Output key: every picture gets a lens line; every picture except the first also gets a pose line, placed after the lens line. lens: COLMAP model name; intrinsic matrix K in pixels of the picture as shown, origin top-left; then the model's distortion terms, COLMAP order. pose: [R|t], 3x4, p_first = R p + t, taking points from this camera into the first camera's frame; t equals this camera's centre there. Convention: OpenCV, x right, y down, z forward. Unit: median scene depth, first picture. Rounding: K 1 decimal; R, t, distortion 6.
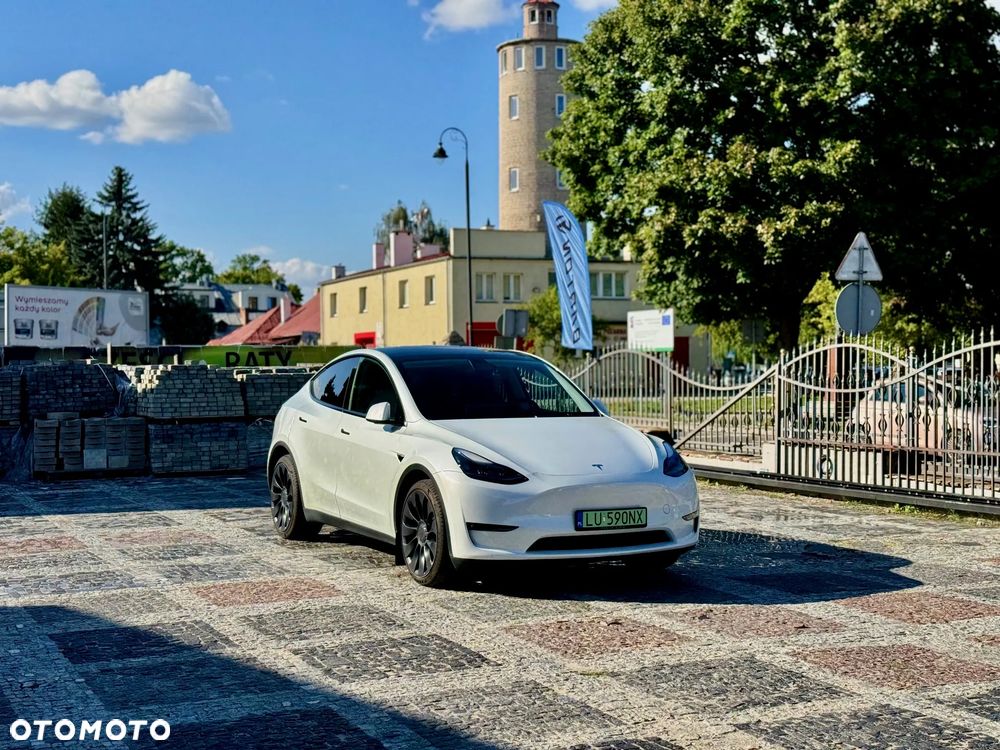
lens RADIAL K [[1387.7, 0, 498.2], [0, 1387.7, 378.8], [0, 0, 1]] dist [0.174863, -0.222281]
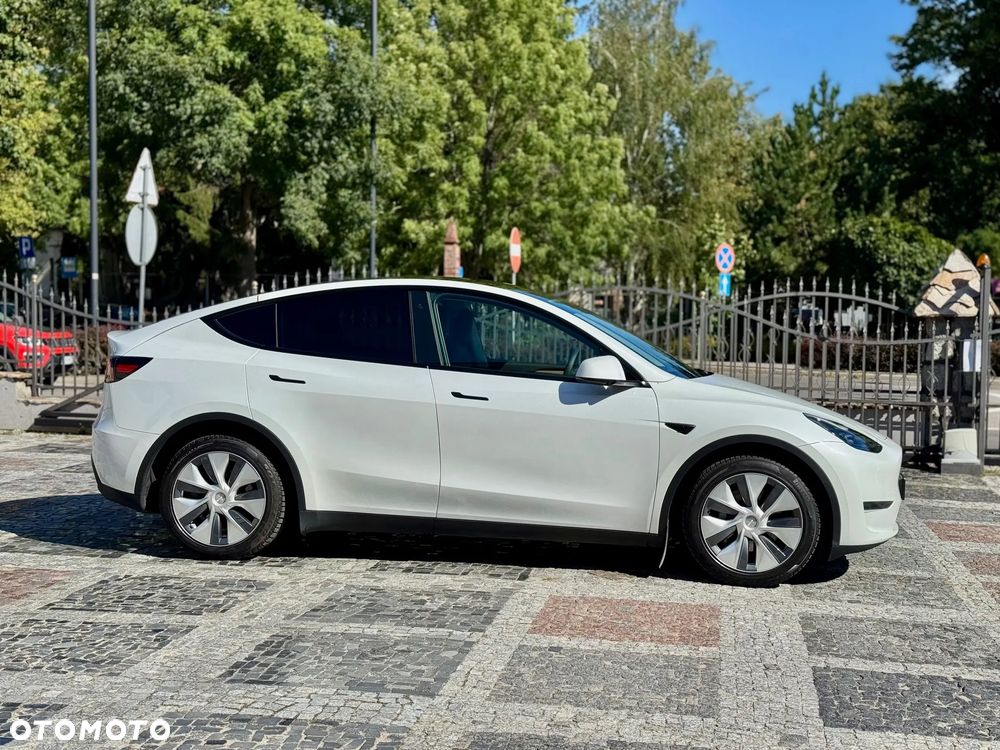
lens RADIAL K [[1390.7, 0, 507.4], [0, 1390.7, 378.1], [0, 0, 1]] dist [0.192404, -0.374319]
pose [[0.564222, -0.025014, 0.825244, -0.243660], [-0.019104, 0.998878, 0.043338, -0.001009], [-0.825402, -0.040218, 0.563111, 0.204920]]
